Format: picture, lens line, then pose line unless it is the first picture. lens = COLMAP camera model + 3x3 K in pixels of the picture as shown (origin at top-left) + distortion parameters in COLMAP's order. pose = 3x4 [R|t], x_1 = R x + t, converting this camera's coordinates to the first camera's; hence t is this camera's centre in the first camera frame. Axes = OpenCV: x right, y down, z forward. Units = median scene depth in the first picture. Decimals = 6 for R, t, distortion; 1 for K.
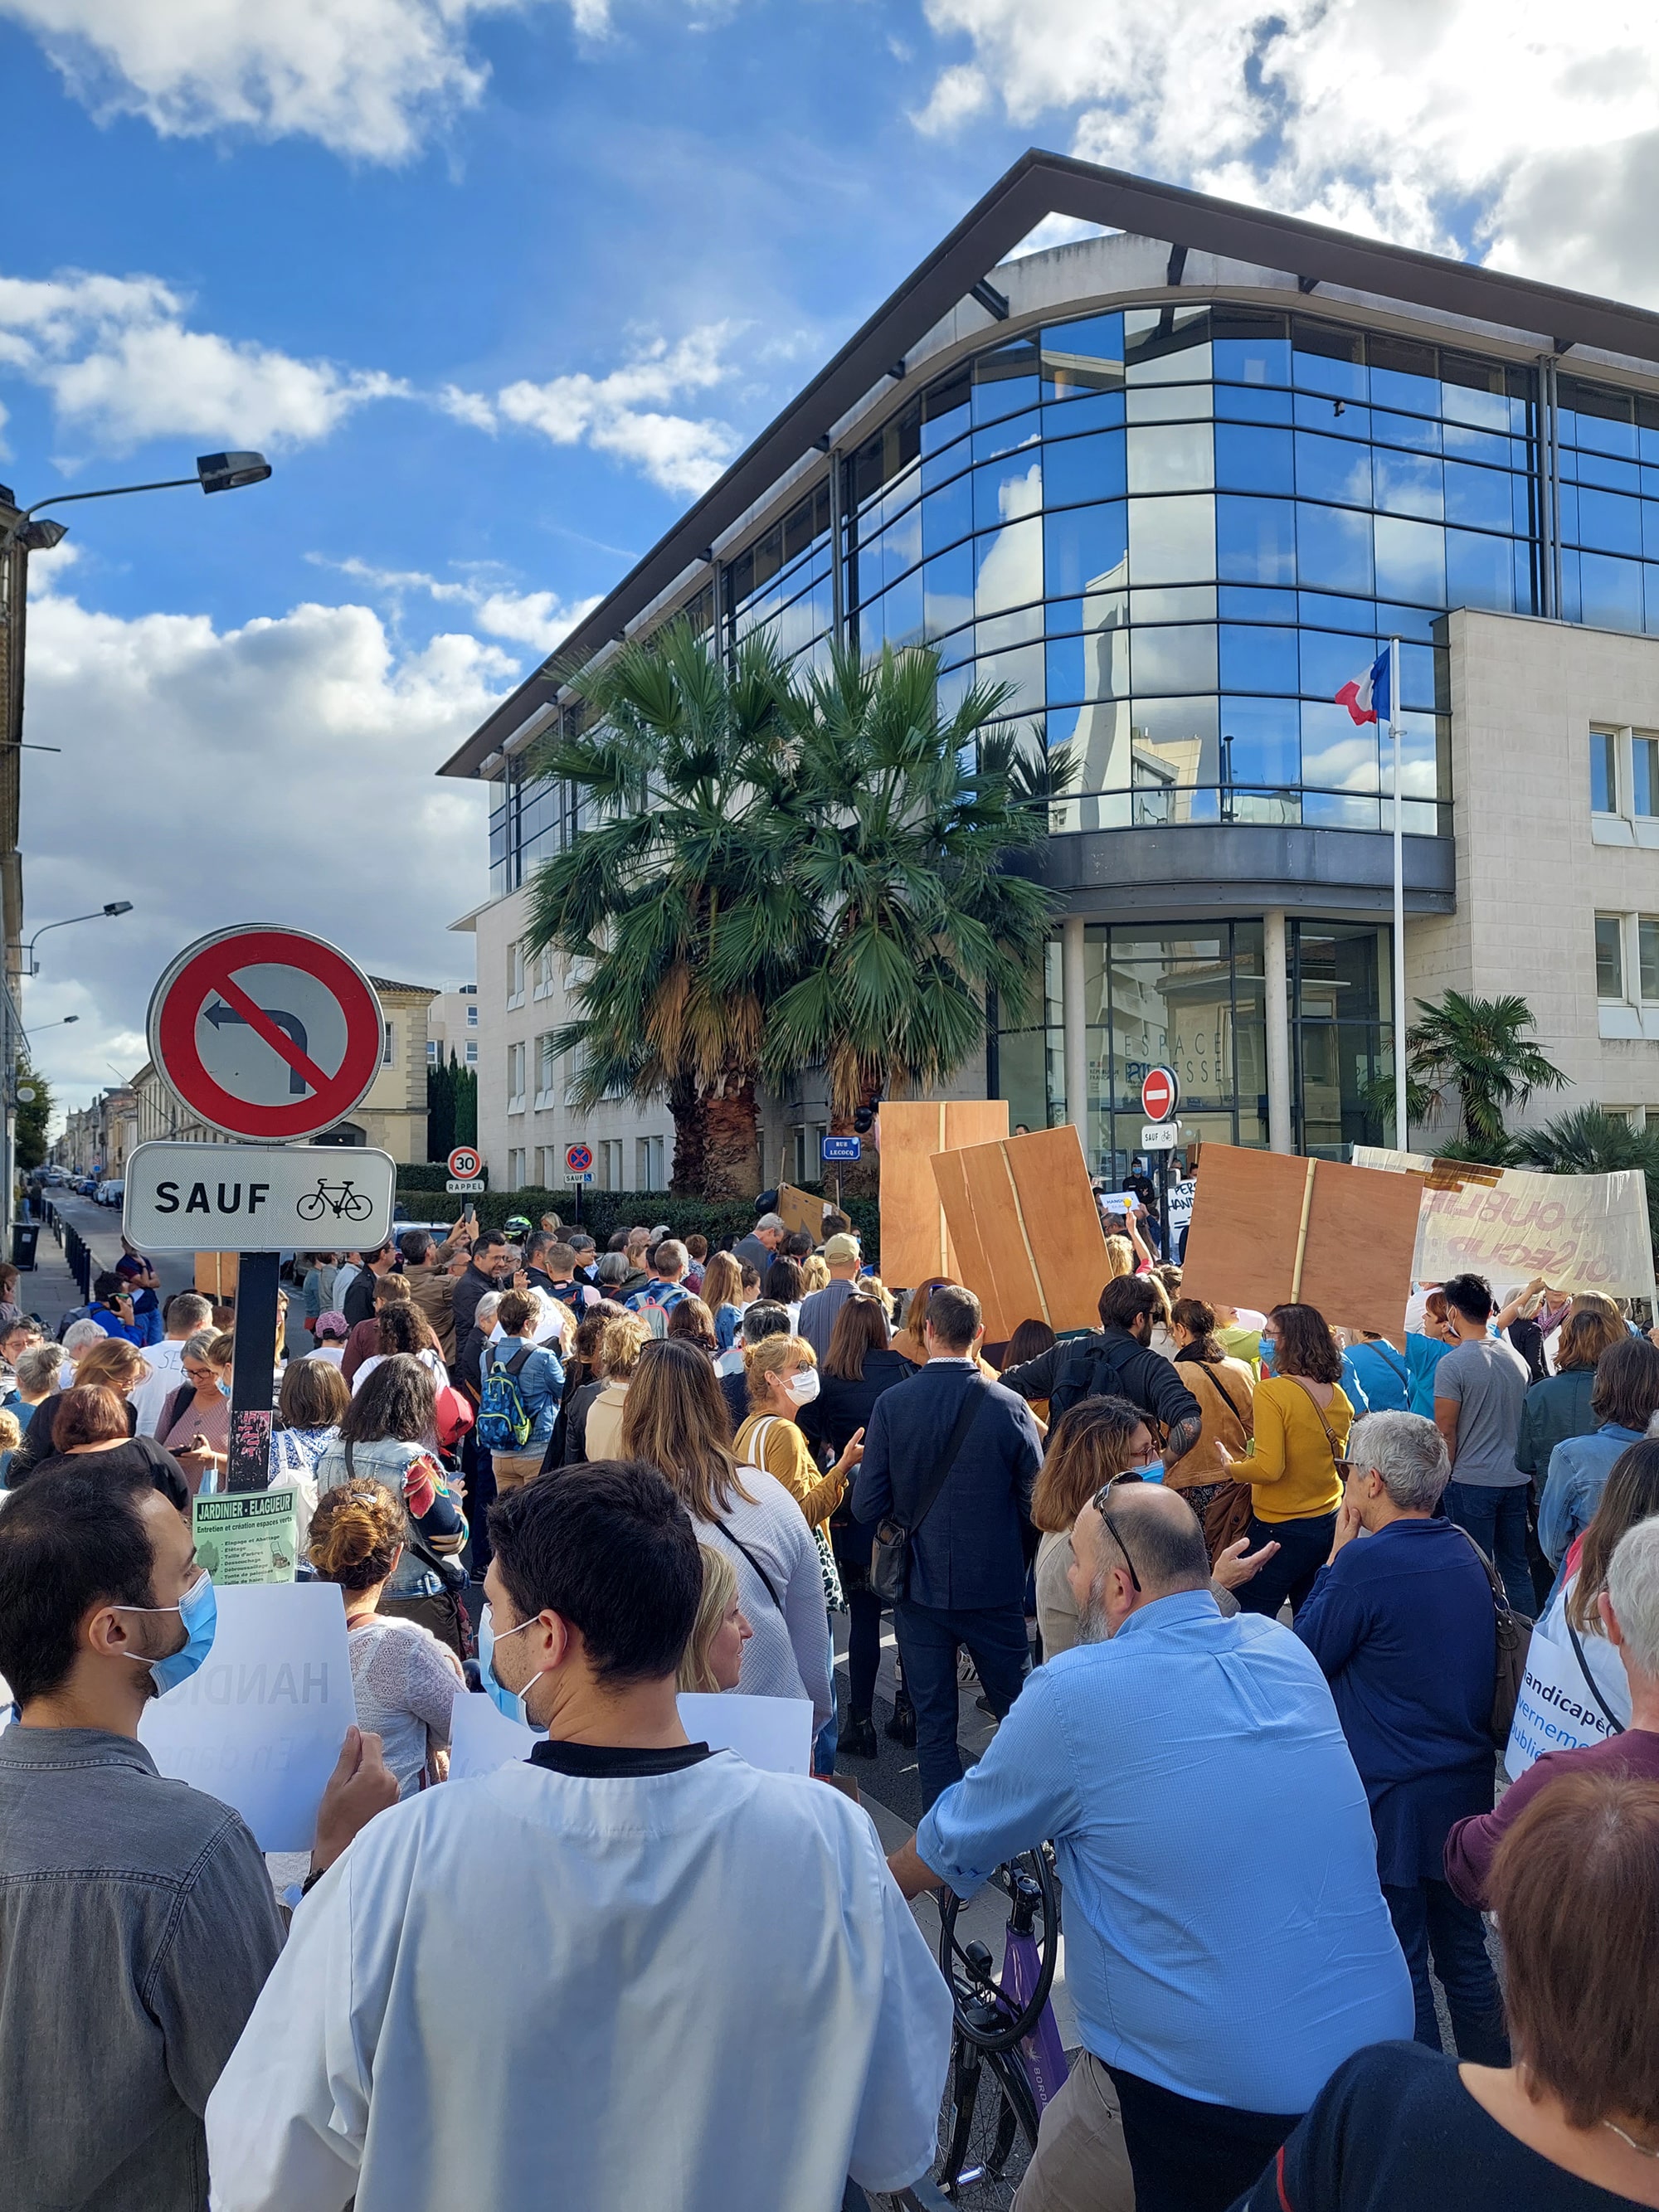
lens RADIAL K [[1673.1, 0, 865.5], [0, 1673.1, 1105.9], [0, 0, 1]] dist [0.108331, -0.096484]
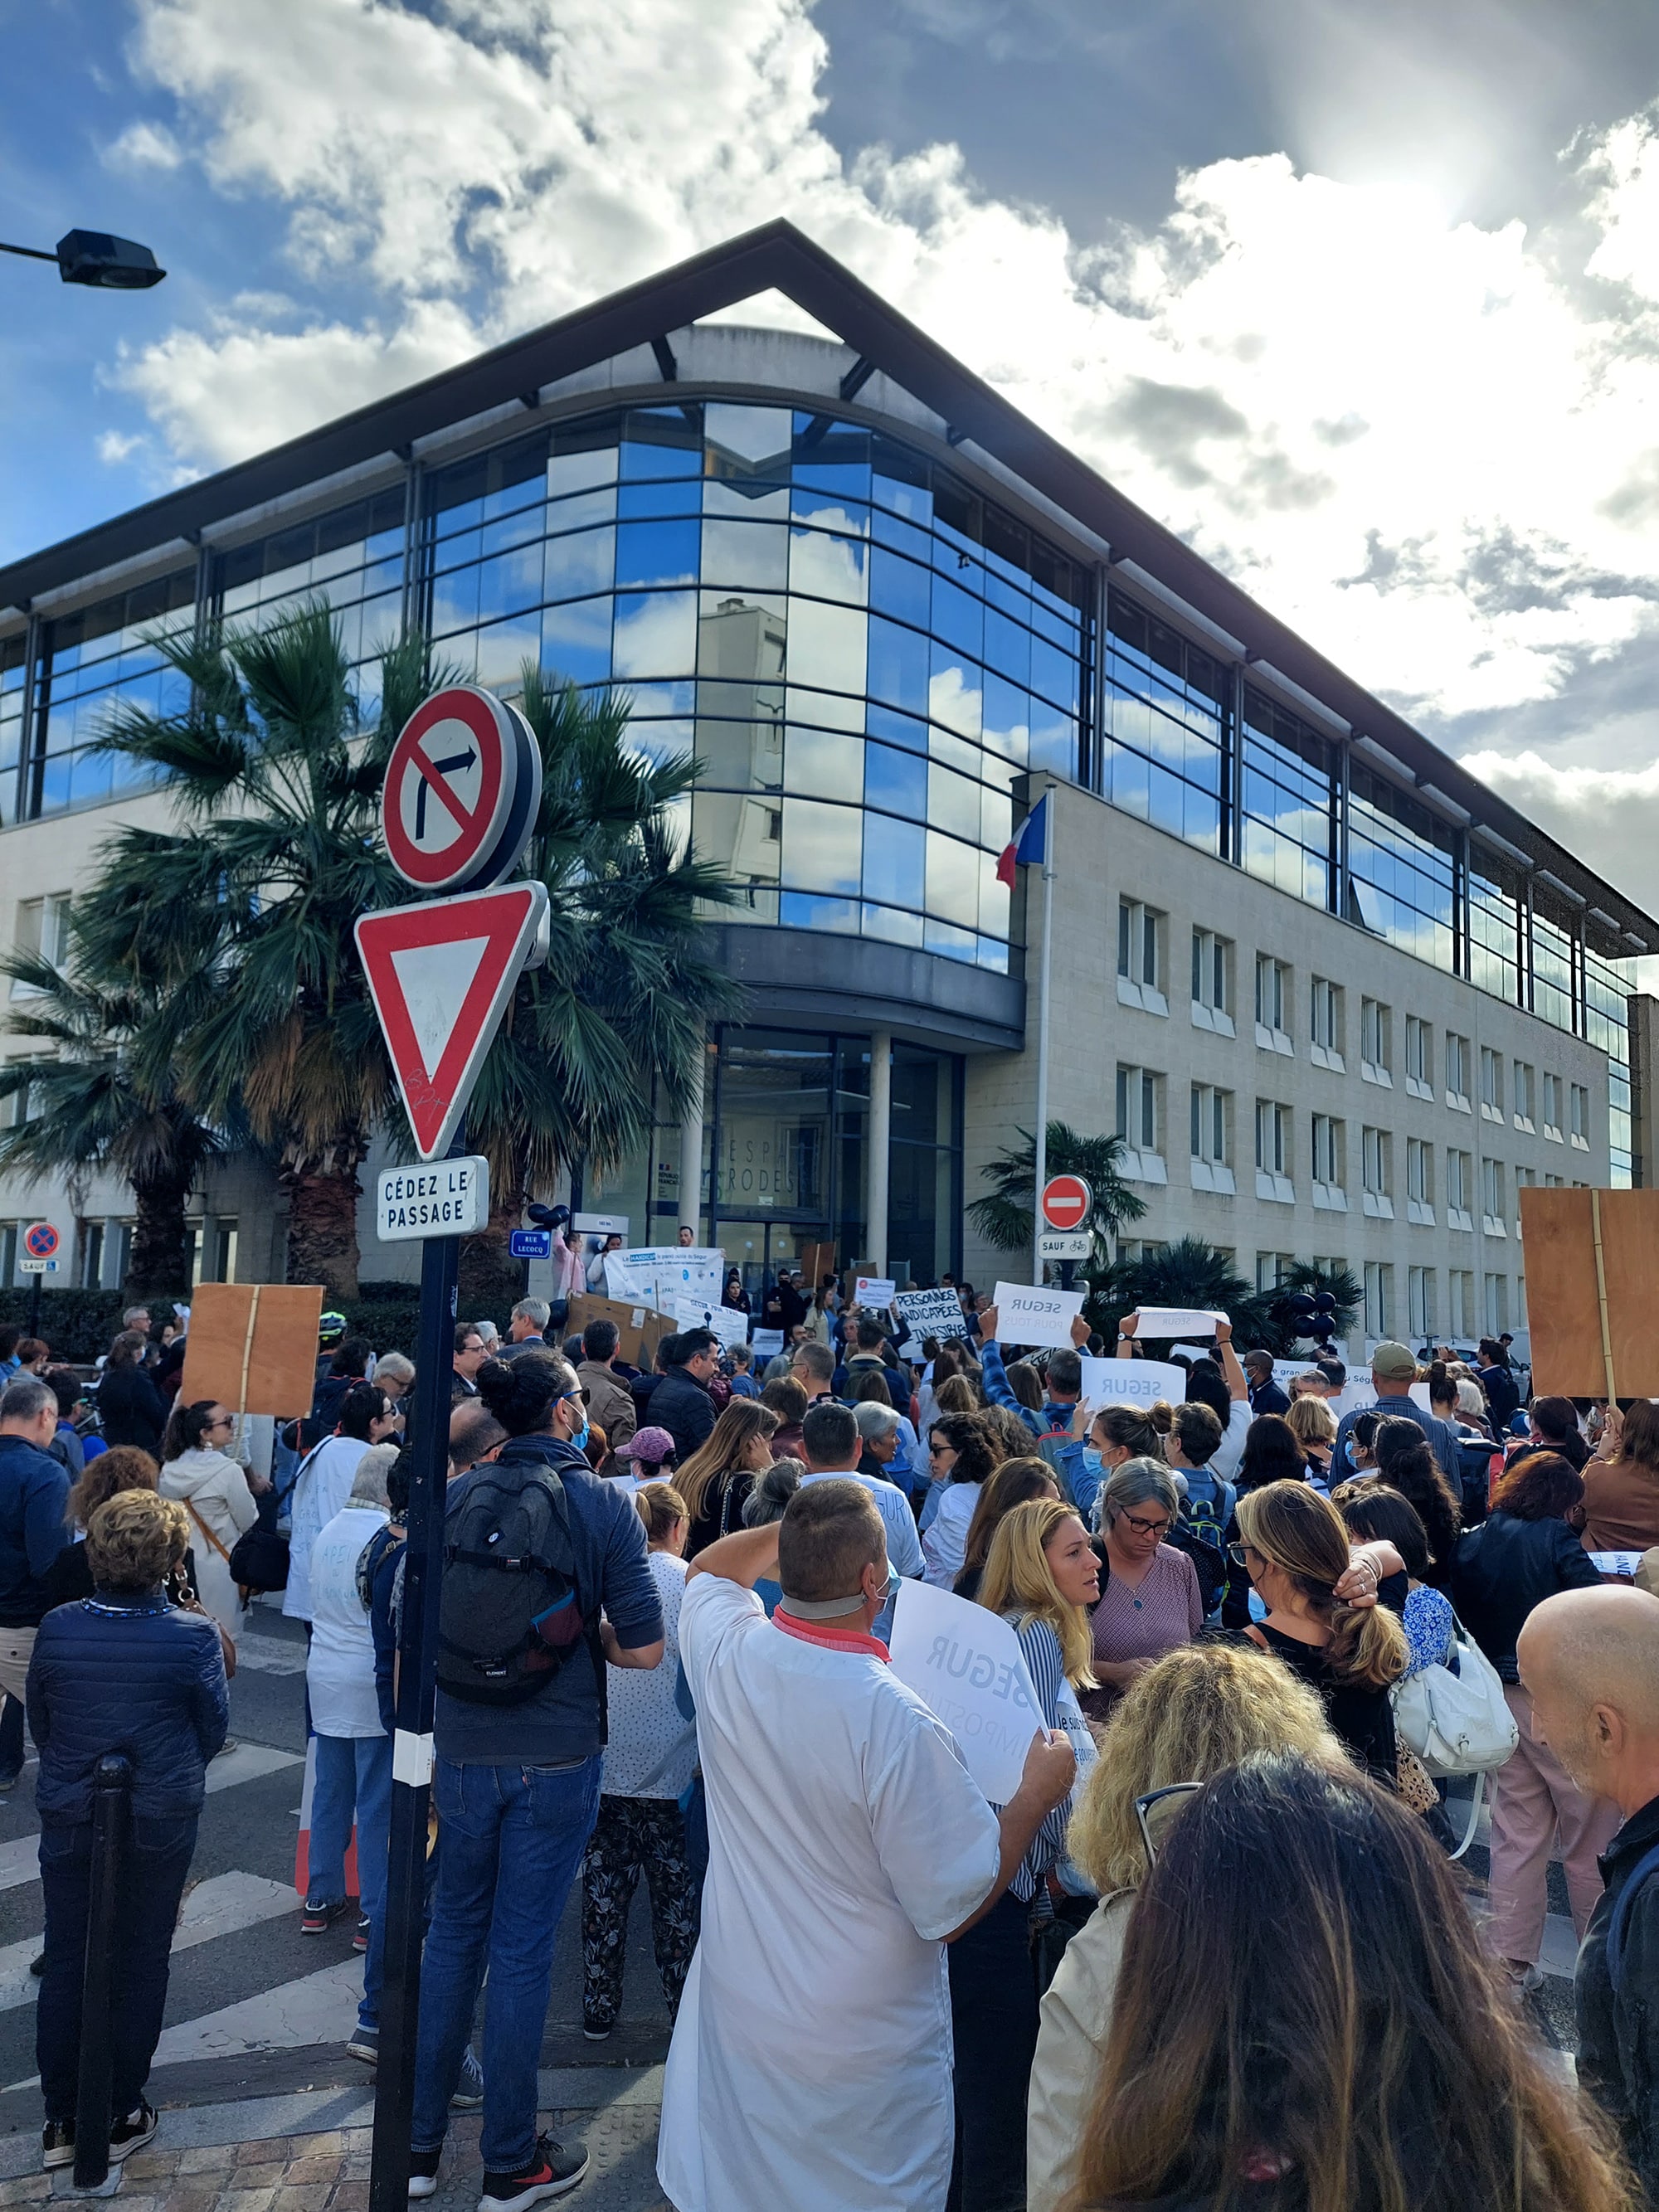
lens RADIAL K [[1673.1, 0, 865.5], [0, 1673.1, 1105.9], [0, 0, 1]] dist [0.108331, -0.096484]
pose [[0.878408, 0.090835, 0.469199, -0.229073], [-0.057097, 0.994686, -0.085673, 0.016182], [-0.474488, 0.048466, 0.878927, 0.129842]]
